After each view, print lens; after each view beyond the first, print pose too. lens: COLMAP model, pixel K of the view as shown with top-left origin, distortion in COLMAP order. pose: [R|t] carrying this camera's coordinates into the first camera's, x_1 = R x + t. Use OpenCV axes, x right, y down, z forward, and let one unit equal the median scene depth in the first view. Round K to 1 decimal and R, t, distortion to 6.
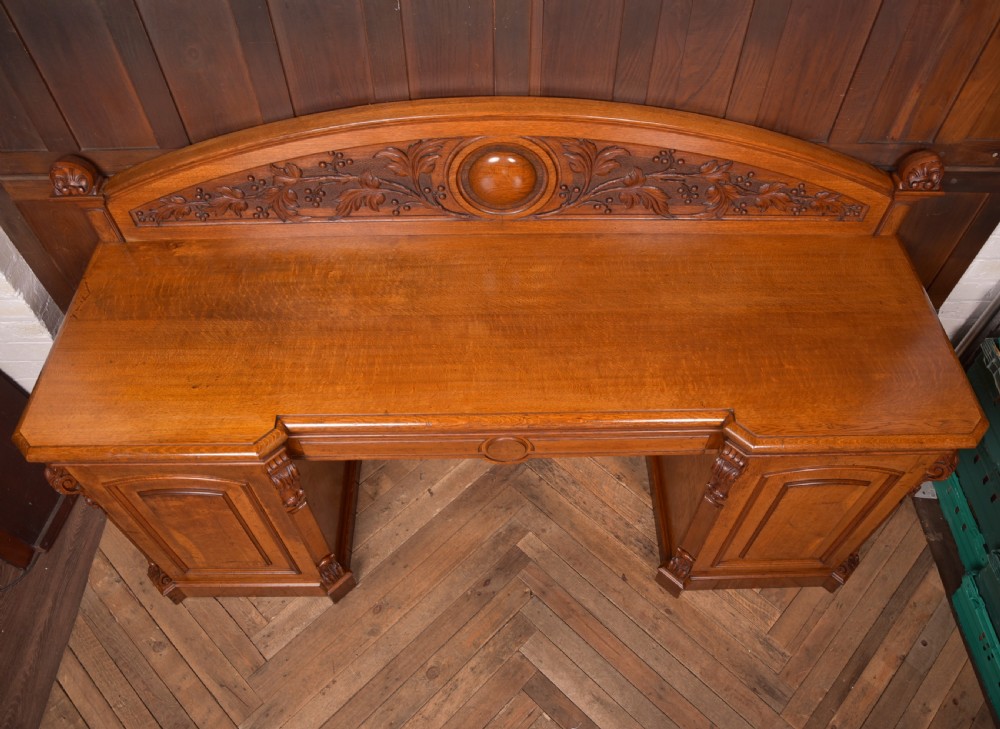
lens RADIAL K [[751.0, 0, 509.9], [0, 751.0, 376.1], [0, 0, 1]] dist [-0.099385, 0.051342]
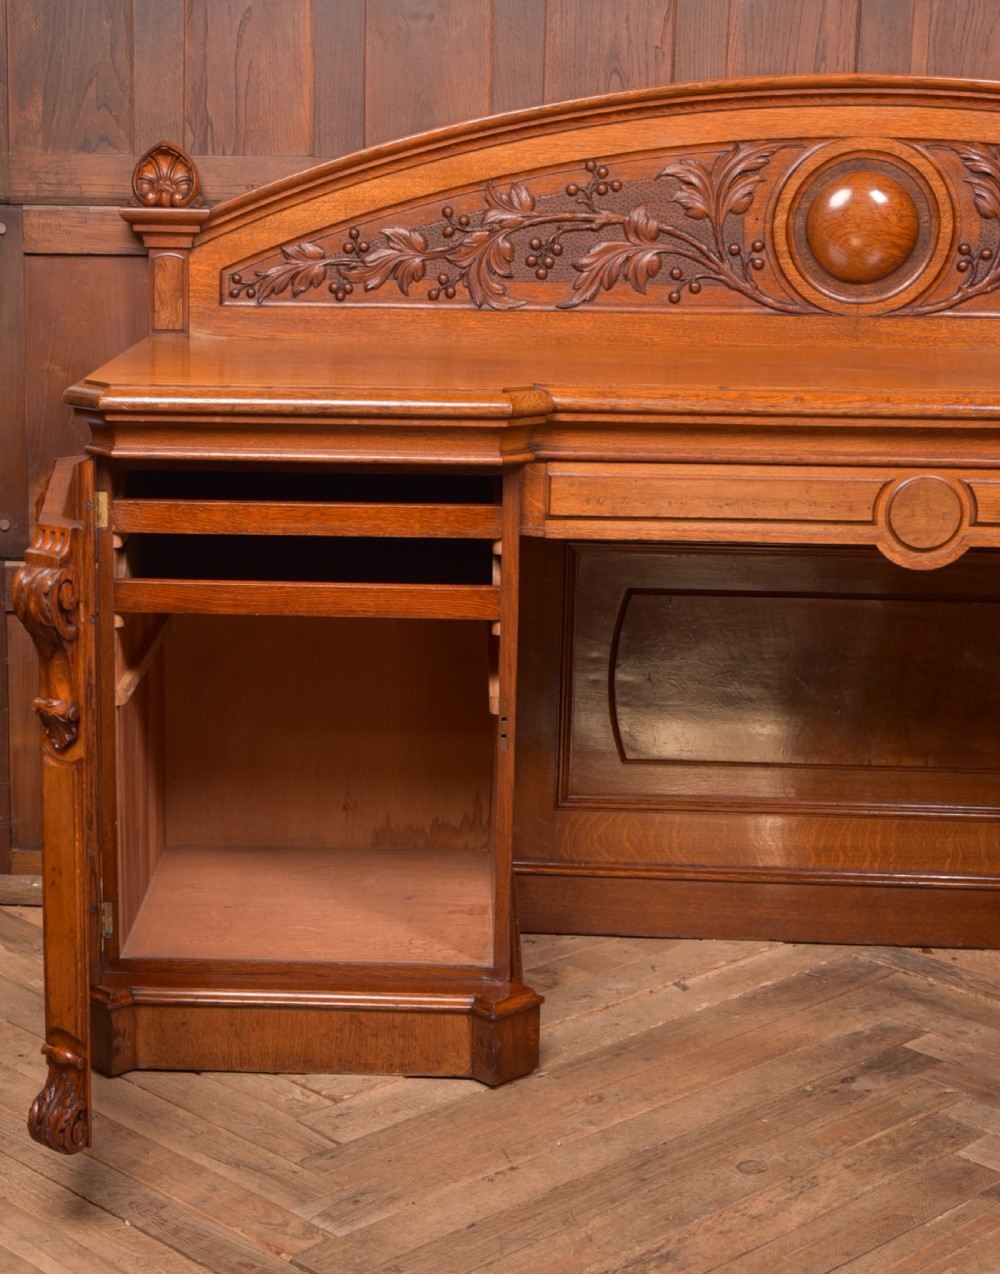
lens RADIAL K [[2286.2, 0, 337.4], [0, 2286.2, 601.2], [0, 0, 1]] dist [0.003852, 0.000000]
pose [[0.997384, 0.019407, -0.069631, -0.294100], [-0.060832, 0.745673, -0.663529, 1.195769], [0.039045, 0.666029, 0.744903, -0.194490]]
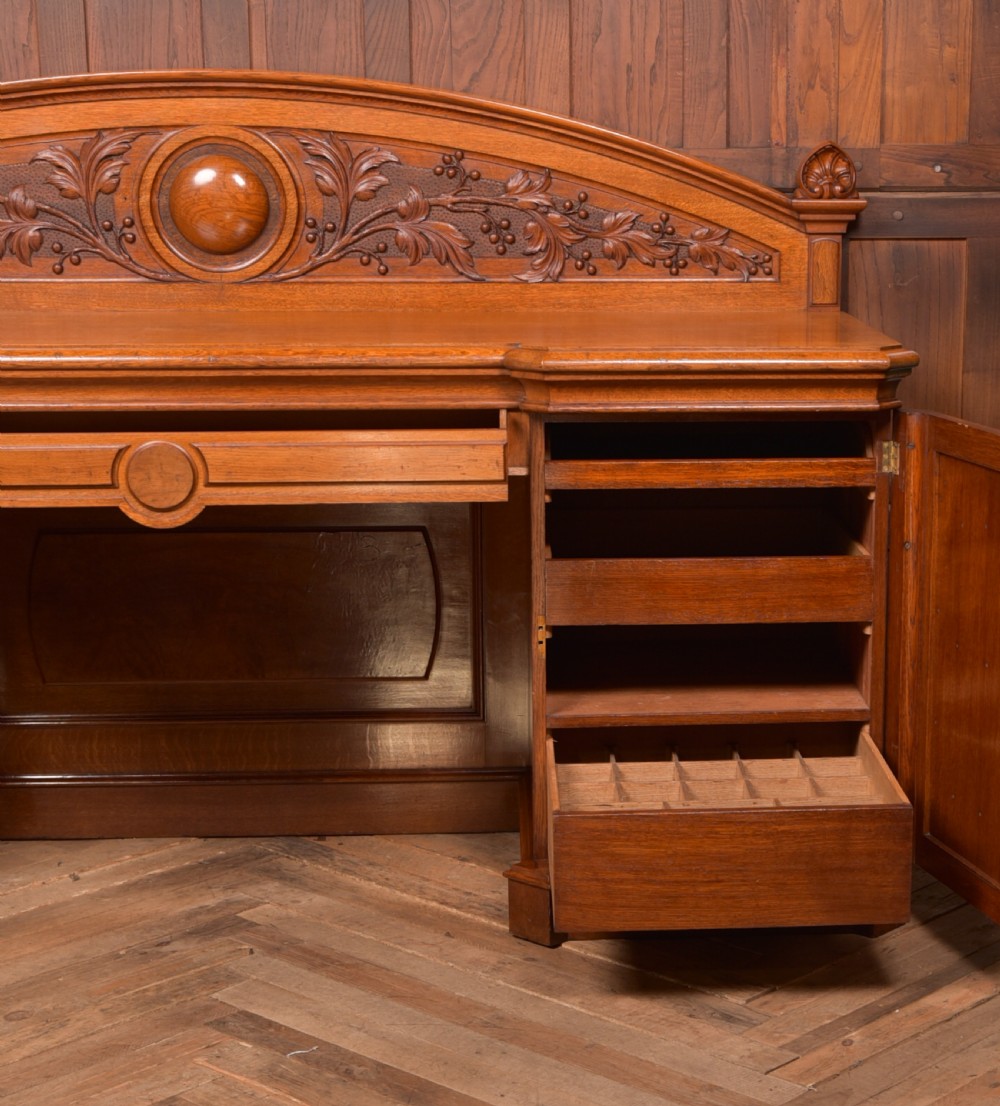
lens RADIAL K [[2283.5, 0, 702.6], [0, 2283.5, 614.7], [0, 0, 1]] dist [0.014933, 0.000000]
pose [[0.997760, -0.016178, 0.064912, 0.286441], [0.054729, 0.755395, -0.652981, 1.395602], [-0.038471, 0.655071, 0.754588, -0.355106]]
